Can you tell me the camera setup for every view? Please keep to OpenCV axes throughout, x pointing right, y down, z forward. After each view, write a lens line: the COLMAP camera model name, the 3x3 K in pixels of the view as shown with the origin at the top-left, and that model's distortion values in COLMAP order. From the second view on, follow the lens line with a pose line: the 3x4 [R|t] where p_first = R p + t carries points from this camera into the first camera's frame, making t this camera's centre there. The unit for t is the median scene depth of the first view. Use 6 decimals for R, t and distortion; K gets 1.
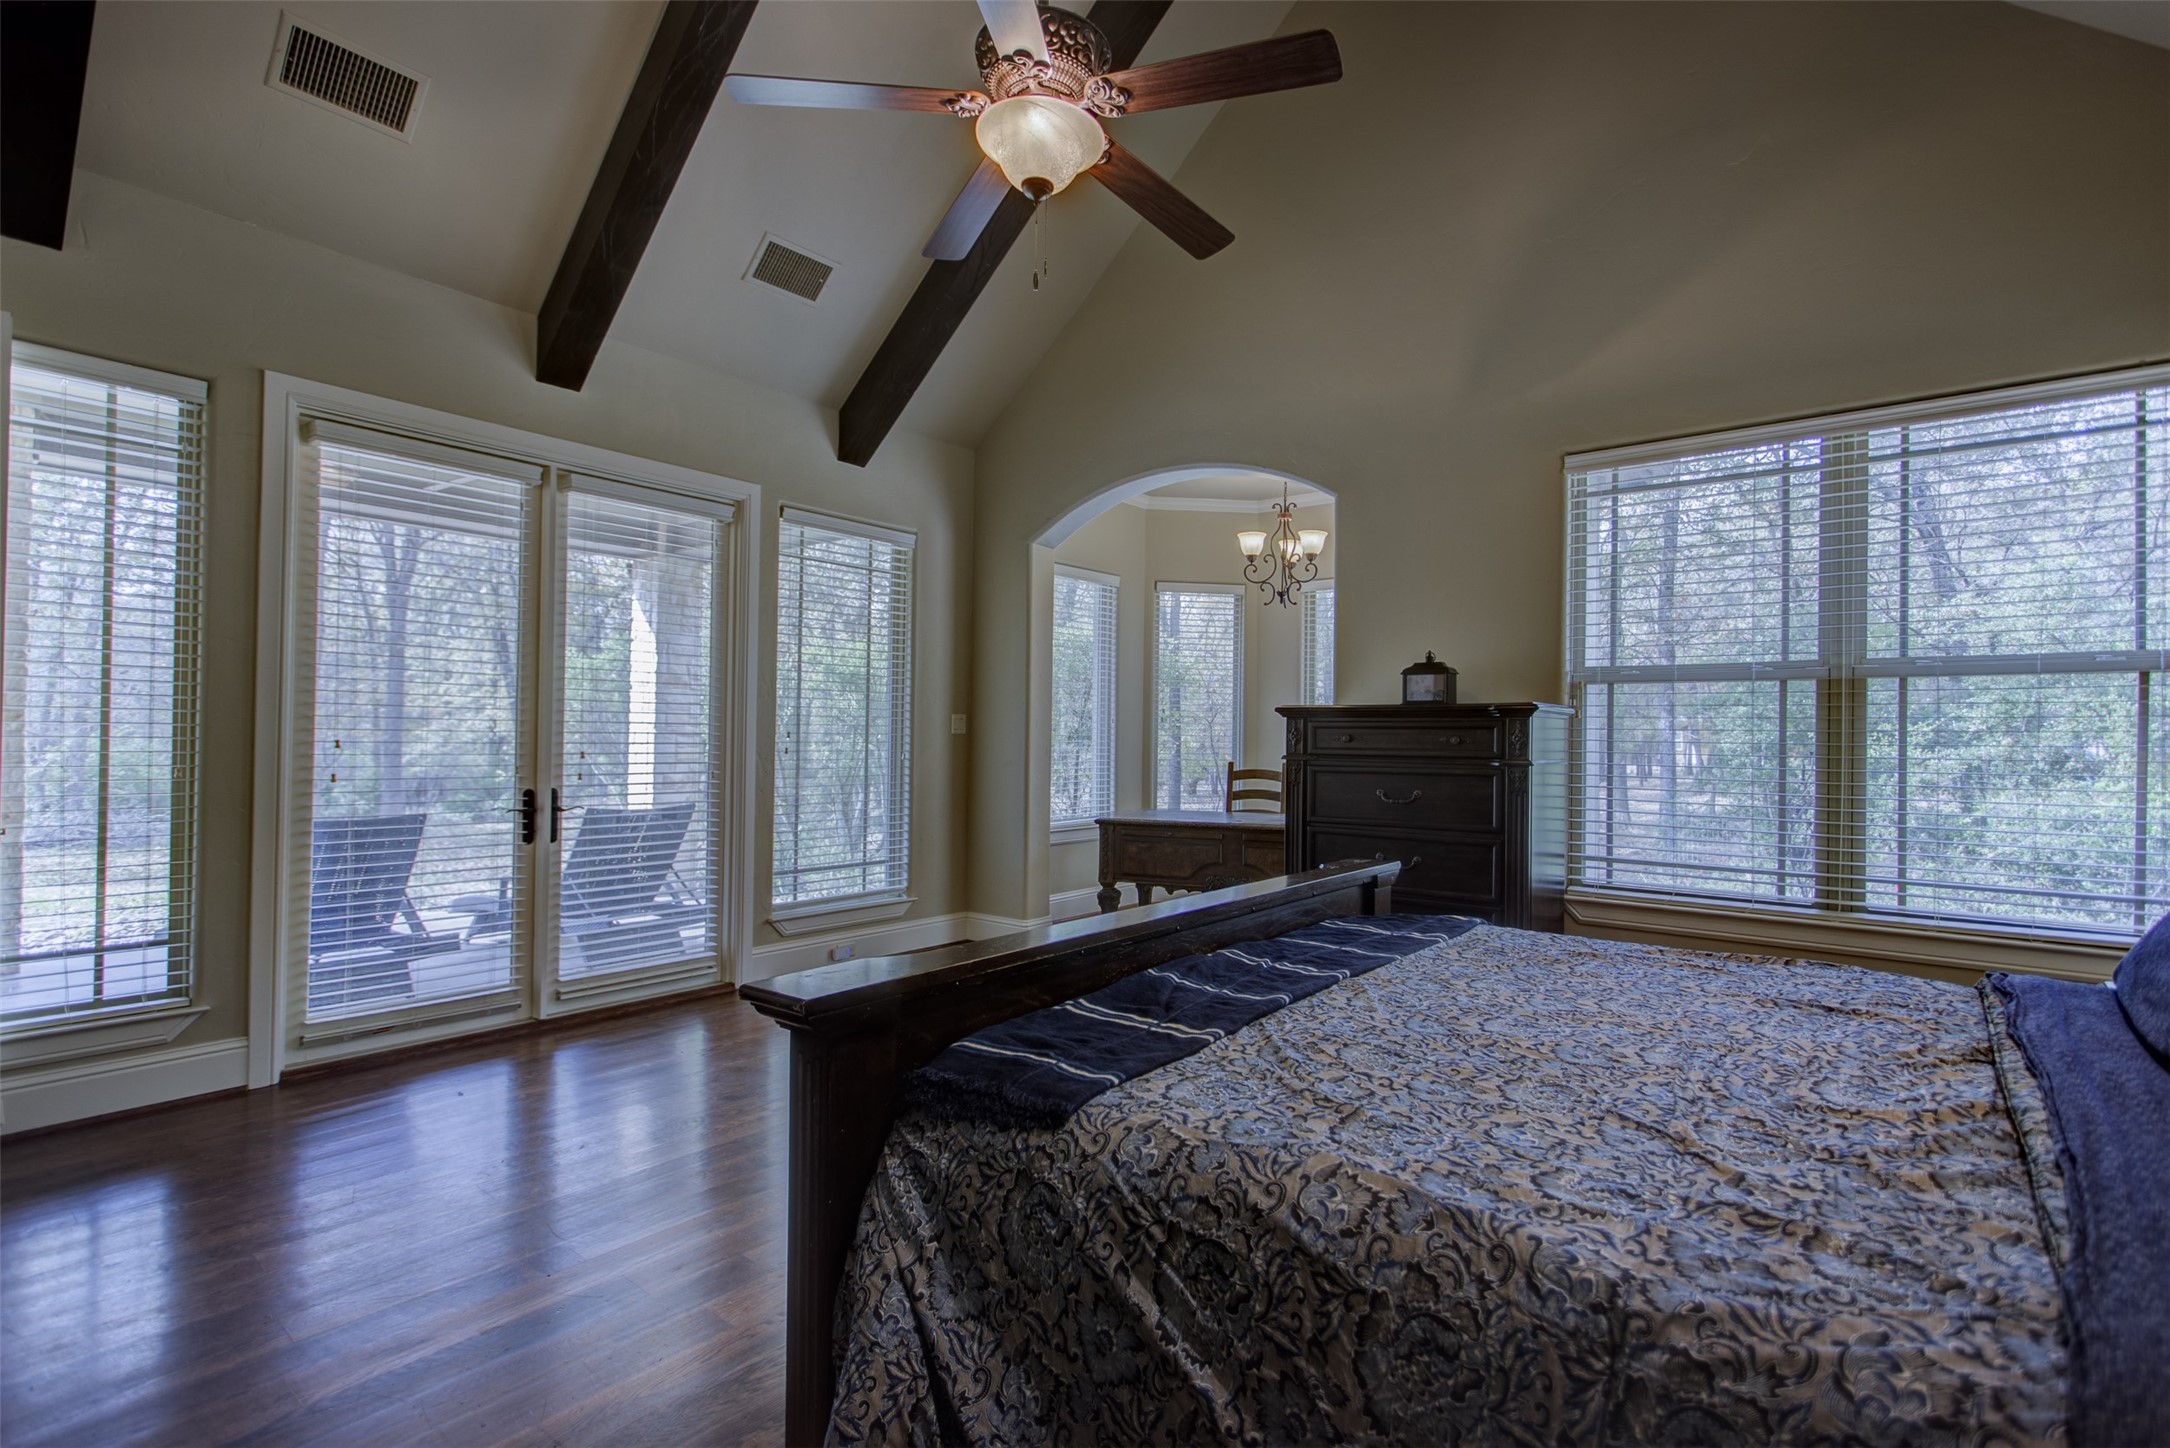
lens RADIAL K [[1017.1, 0, 1091.2], [0, 1017.1, 727.4], [0, 0, 1]] dist [0.002036, 0.001884]
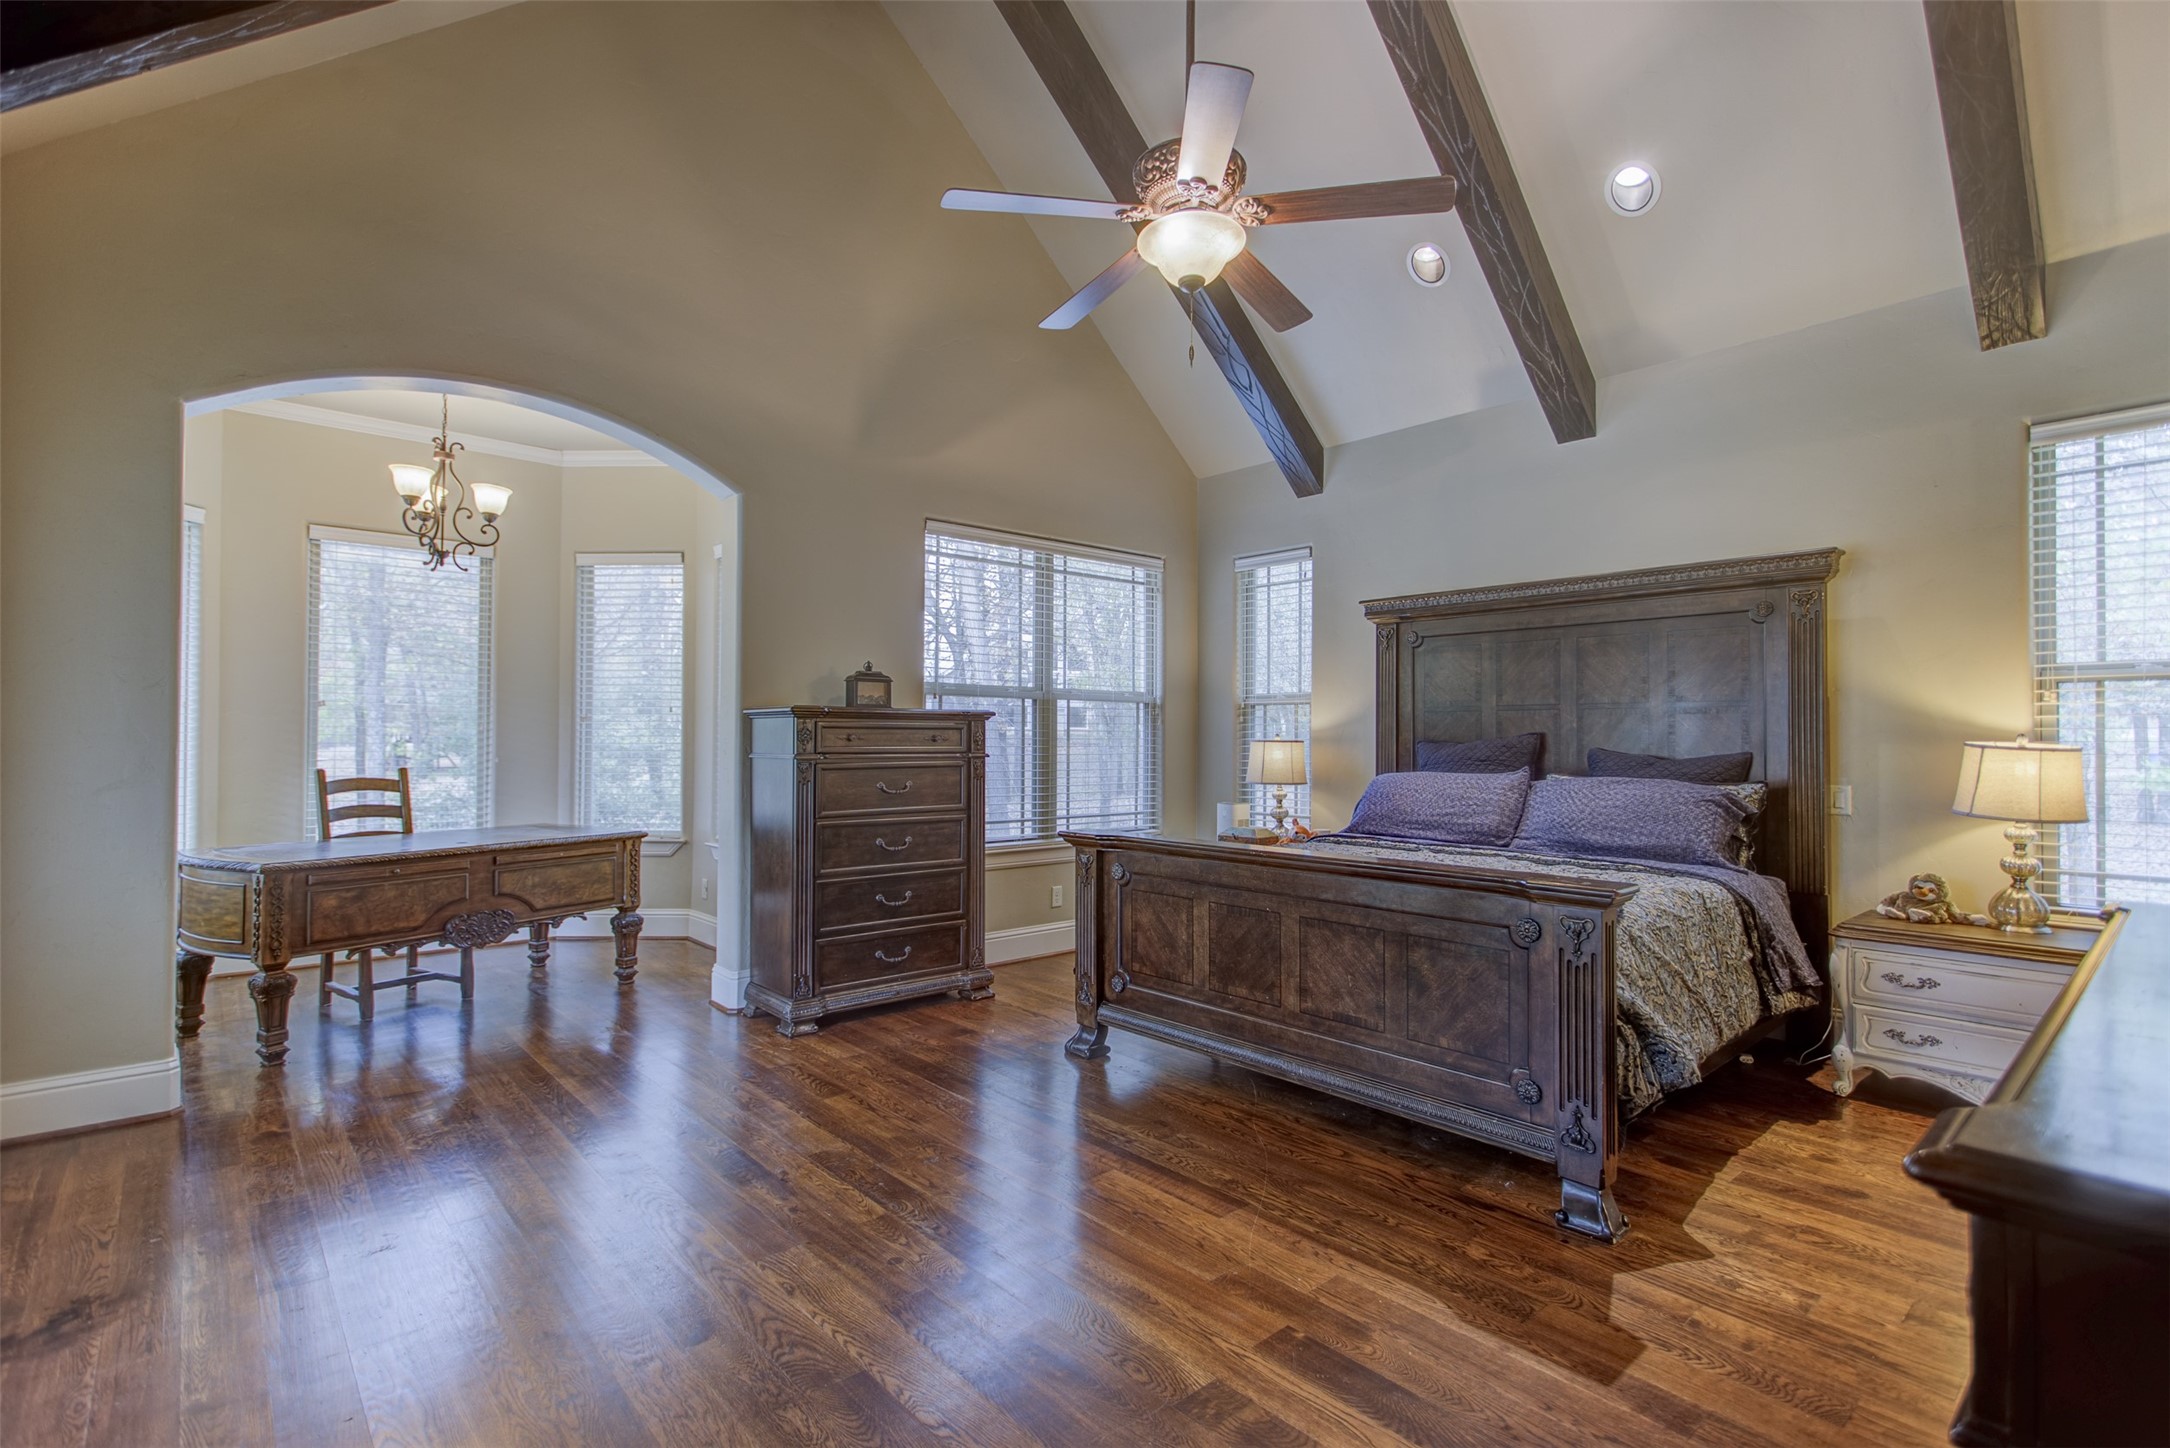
lens RADIAL K [[1017.1, 0, 1091.2], [0, 1017.1, 727.4], [0, 0, 1]] dist [0.002036, 0.001884]
pose [[0.174332, -0.002245, 0.984684, -0.857200], [-0.013603, 0.999896, 0.004688, -0.010630], [-0.984593, -0.014212, 0.174283, 0.614507]]
